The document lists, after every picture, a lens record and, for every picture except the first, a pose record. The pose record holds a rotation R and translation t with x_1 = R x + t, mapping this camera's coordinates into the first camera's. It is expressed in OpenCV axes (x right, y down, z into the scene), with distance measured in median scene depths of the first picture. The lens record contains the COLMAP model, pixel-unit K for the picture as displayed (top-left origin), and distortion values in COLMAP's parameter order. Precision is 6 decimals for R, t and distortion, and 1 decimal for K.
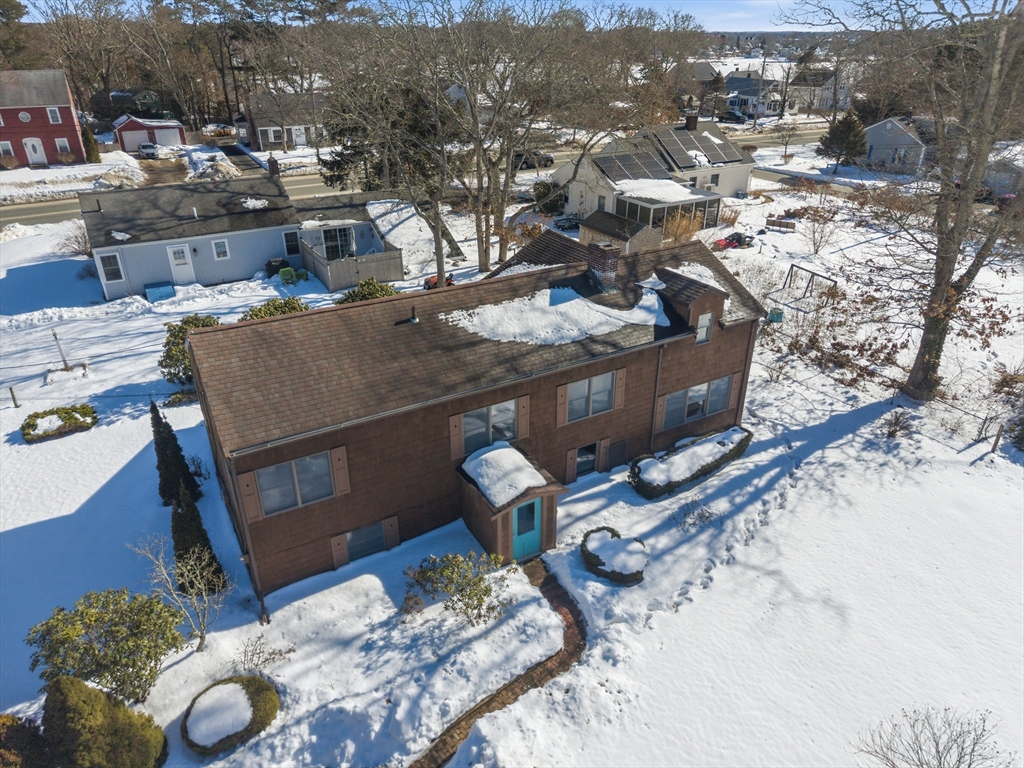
lens RADIAL K [[689.6, 0, 518.4], [0, 689.6, 377.0], [0, 0, 1]] dist [0.028179, -0.023433]
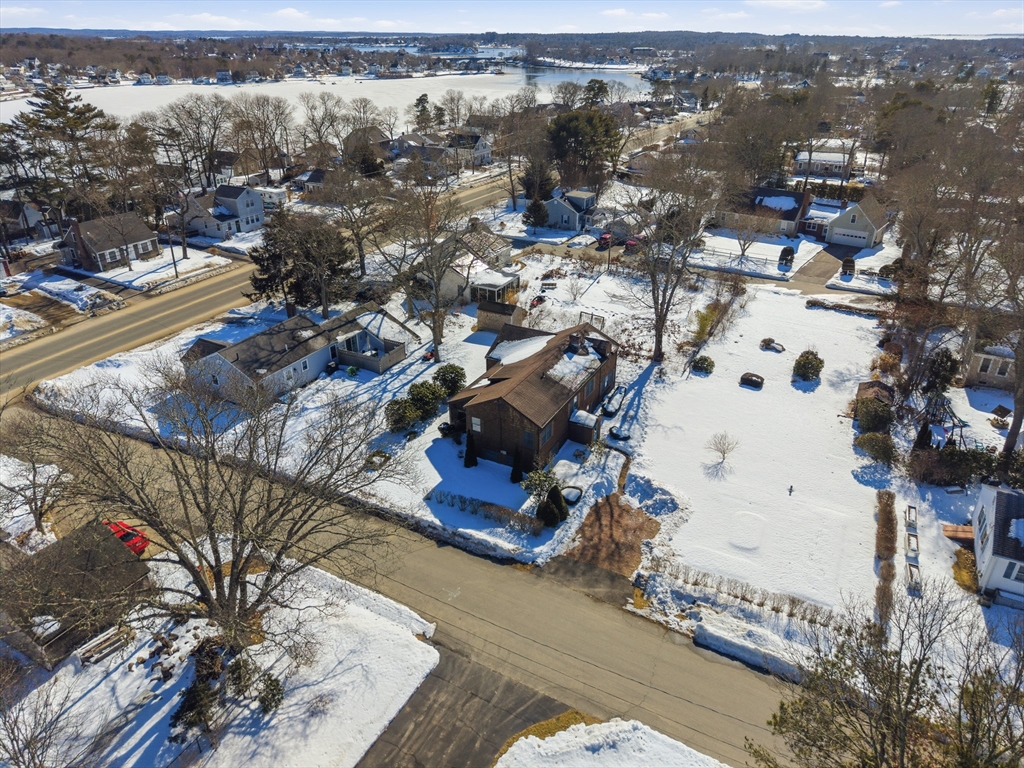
lens RADIAL K [[689.6, 0, 502.1], [0, 689.6, 377.5], [0, 0, 1]] dist [0.028179, -0.023433]
pose [[0.856681, -0.234957, 0.459232, -1.498745], [0.233272, 0.970474, 0.061364, -0.270772], [-0.460090, 0.054556, 0.886195, -1.368726]]
